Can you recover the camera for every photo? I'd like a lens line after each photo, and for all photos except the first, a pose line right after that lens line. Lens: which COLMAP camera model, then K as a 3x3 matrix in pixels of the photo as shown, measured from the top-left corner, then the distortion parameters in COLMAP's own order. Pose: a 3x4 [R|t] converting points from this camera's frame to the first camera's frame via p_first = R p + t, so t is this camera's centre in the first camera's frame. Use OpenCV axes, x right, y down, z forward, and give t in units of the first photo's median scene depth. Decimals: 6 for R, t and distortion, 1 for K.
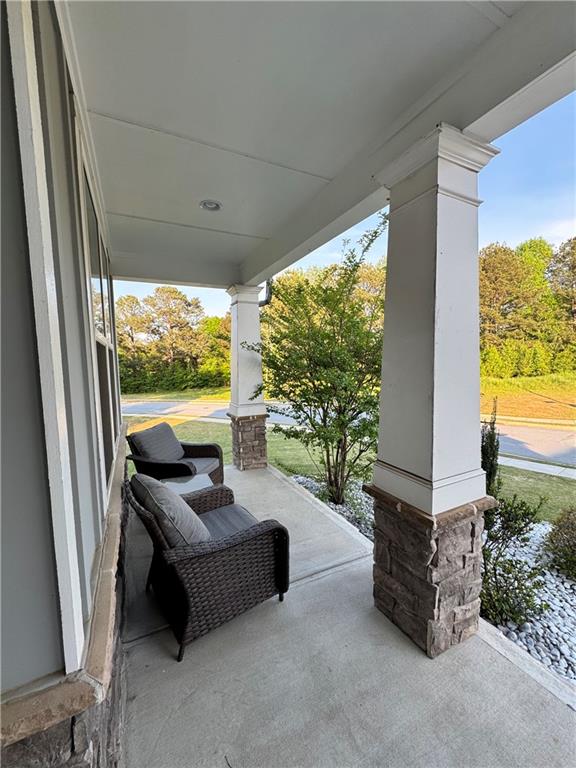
lens RADIAL K [[305.0, 0, 287.9], [0, 305.0, 383.8], [0, 0, 1]] dist [-0.001675, -0.000301]
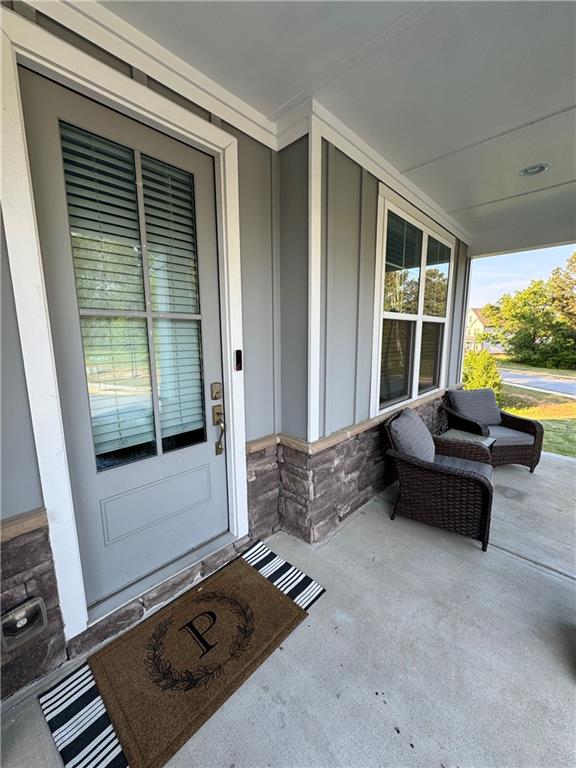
lens RADIAL K [[305.0, 0, 291.1], [0, 305.0, 382.0], [0, 0, 1]] dist [-0.001675, -0.000301]
pose [[0.338140, 0.168694, -0.925853, 0.544833], [-0.077554, 0.985452, 0.151228, -0.008329], [0.937895, 0.020667, 0.346303, -0.049073]]
